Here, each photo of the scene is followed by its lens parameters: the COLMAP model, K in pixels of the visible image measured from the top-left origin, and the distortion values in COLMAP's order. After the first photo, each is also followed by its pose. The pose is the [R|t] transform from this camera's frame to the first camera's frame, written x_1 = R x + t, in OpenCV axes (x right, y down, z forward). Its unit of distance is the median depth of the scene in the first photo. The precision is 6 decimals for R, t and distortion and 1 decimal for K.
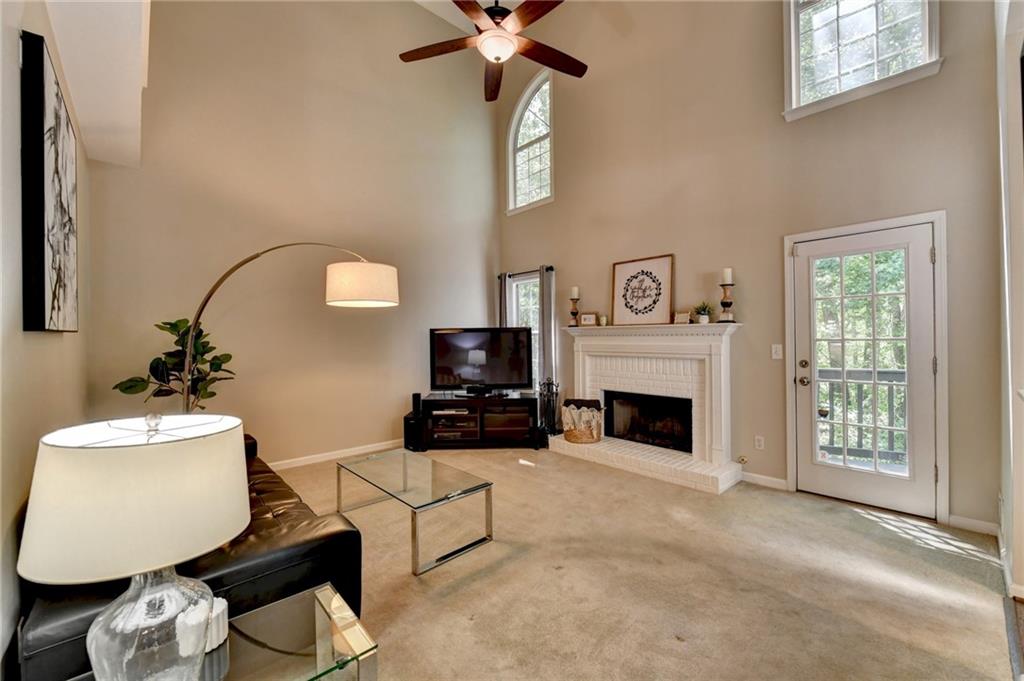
lens RADIAL K [[417.2, 0, 516.8], [0, 417.2, 340.1], [0, 0, 1]] dist [-0.000207, -0.000123]
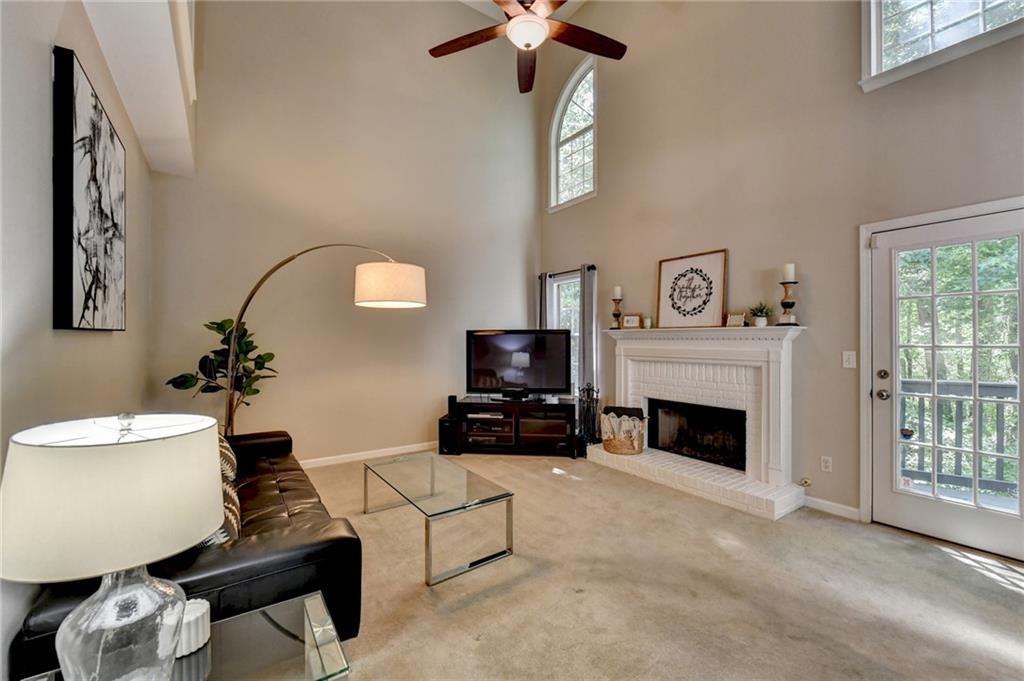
lens RADIAL K [[423.9, 0, 512.8], [0, 423.9, 343.0], [0, 0, 1]] dist [-0.001308, -0.000351]
pose [[0.990899, 0.011076, -0.134151, 0.042723], [-0.010917, 0.999939, 0.001922, -0.000422], [0.134164, -0.000440, 0.990959, 0.031537]]
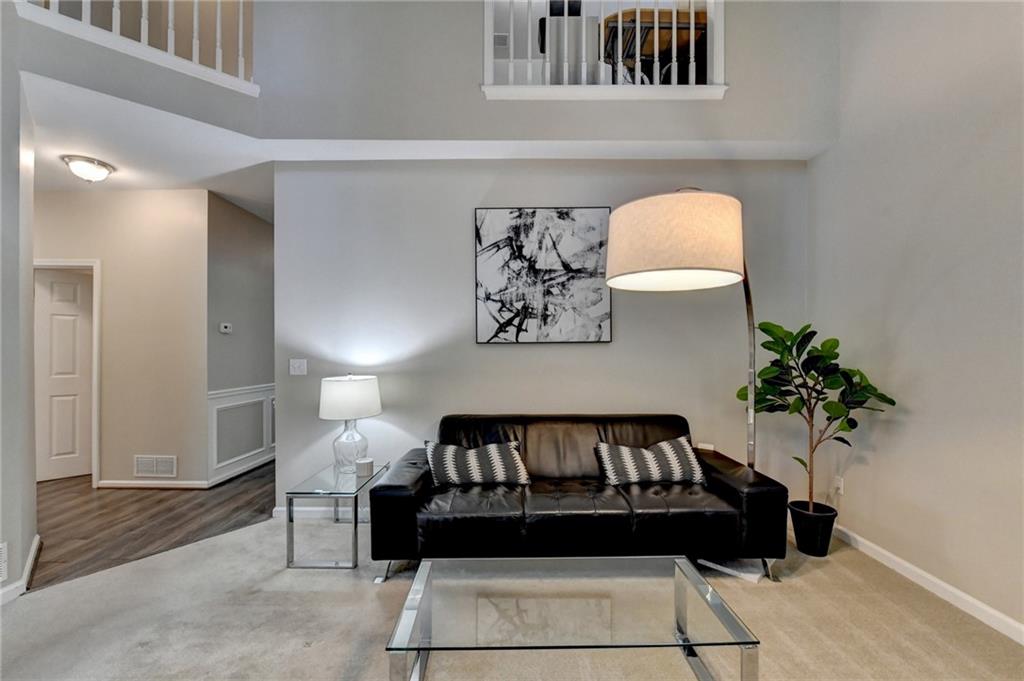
lens RADIAL K [[426.8, 0, 513.9], [0, 426.8, 352.8], [0, 0, 1]] dist [0.000014, -0.000132]
pose [[-0.668054, 0.012999, -0.744000, 0.137947], [0.002067, 0.999876, 0.015613, -0.003220], [0.744110, 0.008892, -0.667998, 0.931708]]
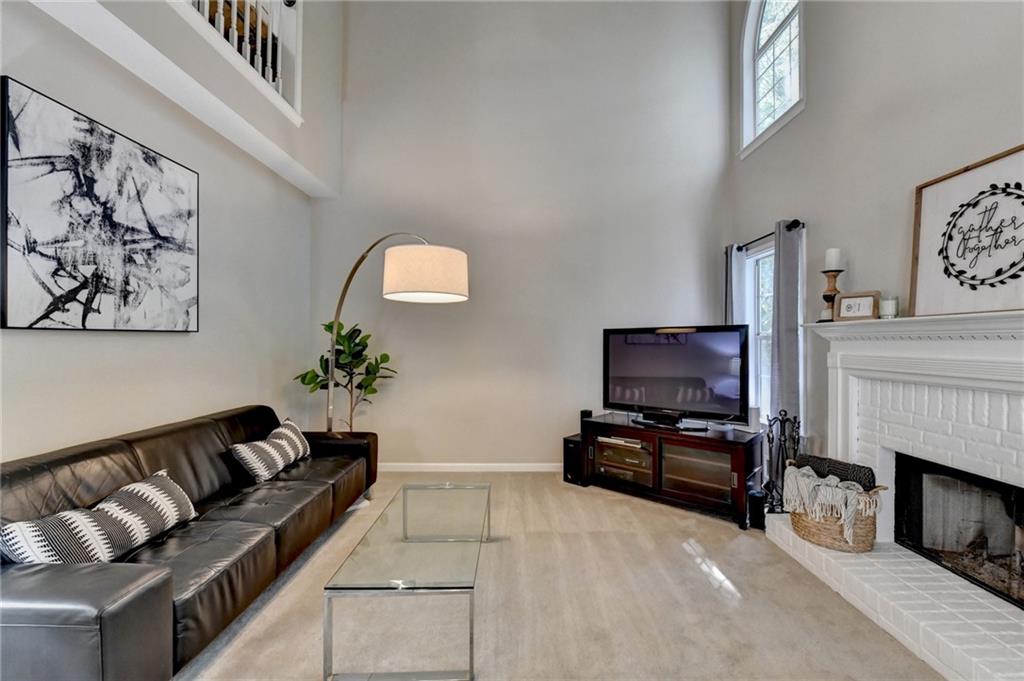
lens RADIAL K [[423.6, 0, 520.2], [0, 423.6, 341.8], [0, 0, 1]] dist [-0.000985, -0.000307]
pose [[0.739627, 0.010239, -0.672940, 0.253469], [-0.012839, 0.999917, 0.001102, -0.002335], [0.672895, 0.007825, 0.739697, 0.388722]]
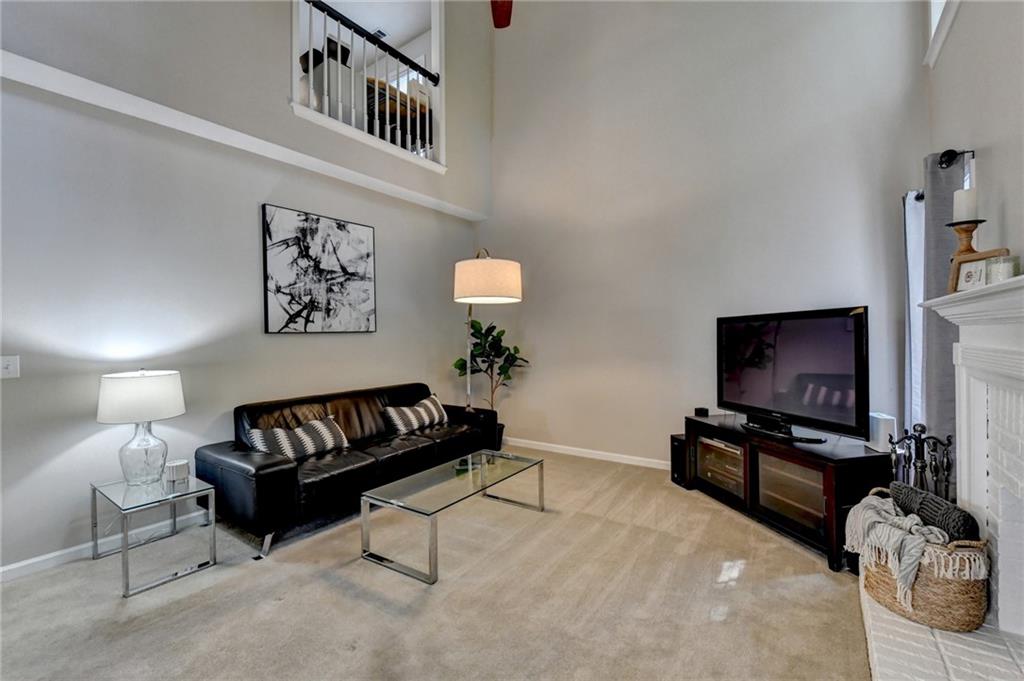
lens RADIAL K [[435.7, 0, 512.0], [0, 435.7, 340.5], [0, 0, 1]] dist [-0.001911, -0.000133]
pose [[0.210967, 0.015122, -0.977376, 0.516911], [0.006985, 0.999831, 0.016977, -0.005323], [0.977468, -0.010409, 0.210826, 0.637673]]
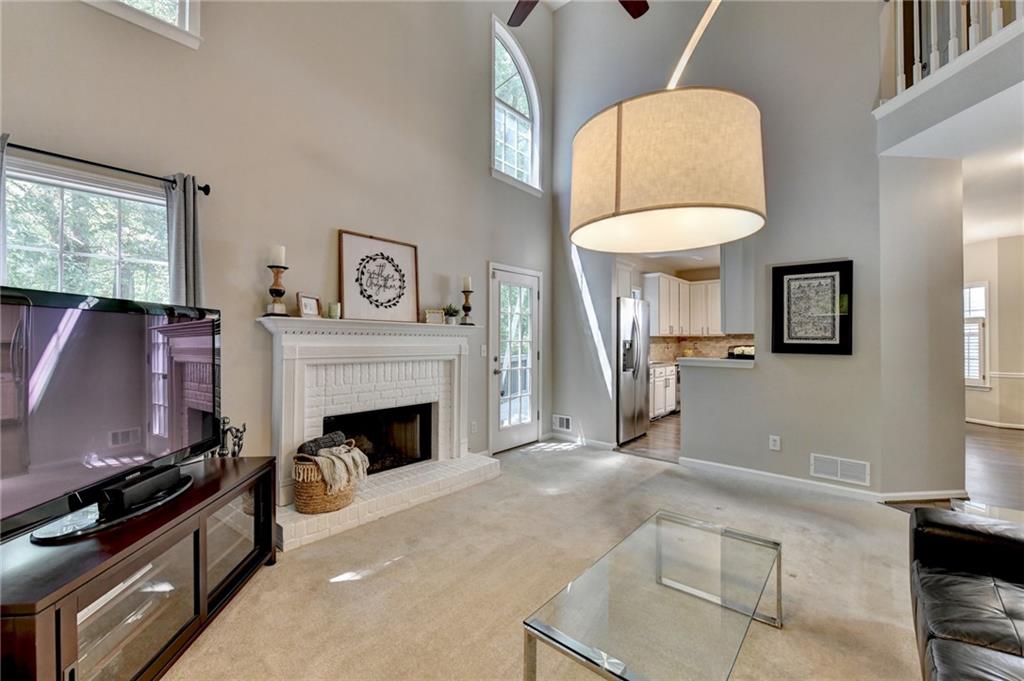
lens RADIAL K [[417.2, 0, 516.8], [0, 417.2, 340.1], [0, 0, 1]] dist [-0.000207, -0.000123]
pose [[-0.128650, 0.014826, 0.991579, -0.552590], [0.005155, 0.999885, -0.014281, 0.011905], [-0.991677, 0.003274, -0.128711, 0.908441]]
